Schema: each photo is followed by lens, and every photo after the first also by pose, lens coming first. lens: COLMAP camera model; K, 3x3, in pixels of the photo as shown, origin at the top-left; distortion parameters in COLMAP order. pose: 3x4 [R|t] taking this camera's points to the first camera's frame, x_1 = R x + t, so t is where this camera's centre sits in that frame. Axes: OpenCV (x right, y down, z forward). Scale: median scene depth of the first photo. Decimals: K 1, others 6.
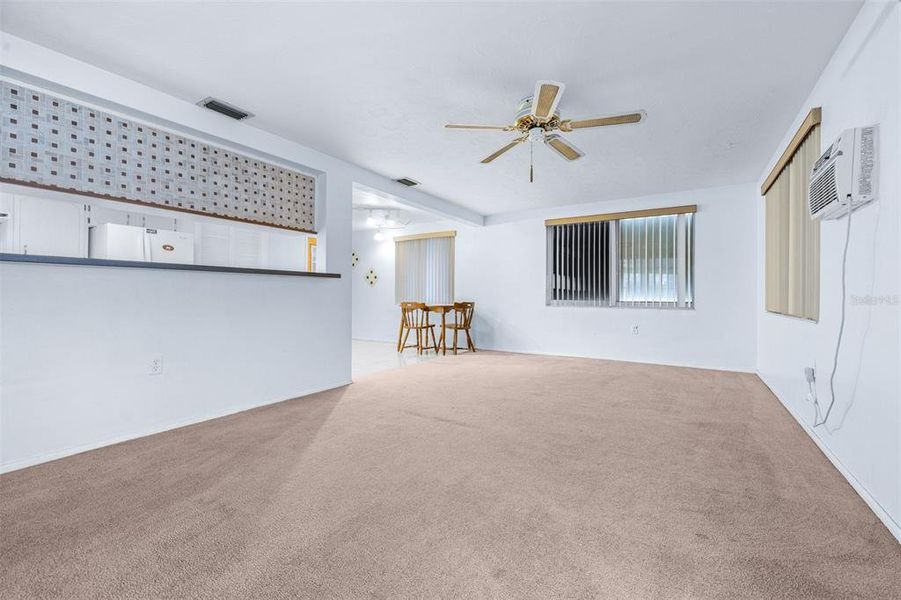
lens RADIAL K [[384.0, 0, 448.8], [0, 384.0, 297.1], [0, 0, 1]] dist [-0.004233, 0.001351]
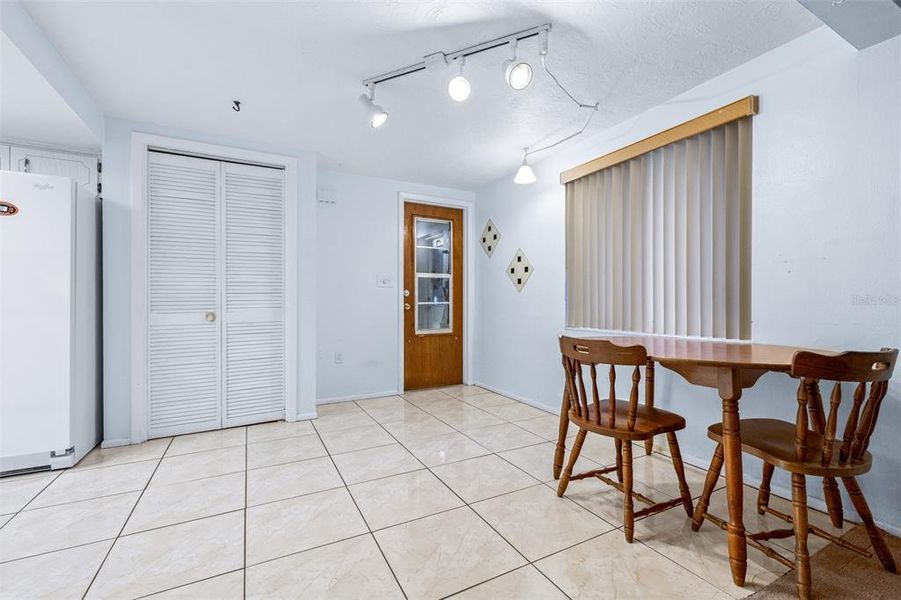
lens RADIAL K [[384.0, 0, 451.7], [0, 384.0, 300.0], [0, 0, 1]] dist [-0.004233, 0.001351]
pose [[0.870127, -0.003764, -0.492813, -0.046165], [0.001947, 0.999989, -0.004200, -0.014593], [0.492824, 0.002696, 0.870125, 0.683710]]
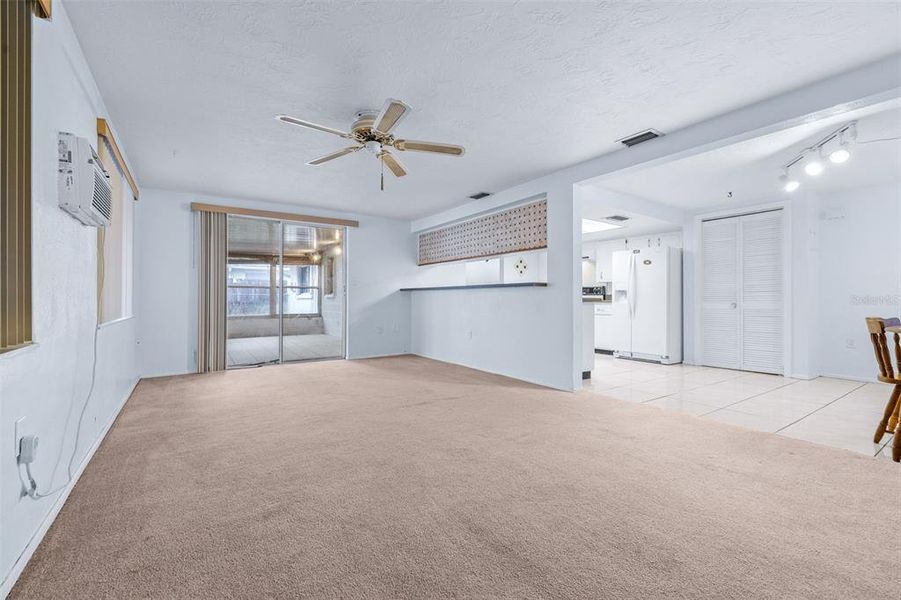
lens RADIAL K [[384.0, 0, 448.2], [0, 384.0, 302.4], [0, 0, 1]] dist [-0.004233, 0.001351]
pose [[-0.387888, -0.001995, -0.921705, 0.491559], [-0.005145, 0.999987, 0.000001, 0.000487], [0.921692, 0.004742, -0.387893, 0.697535]]
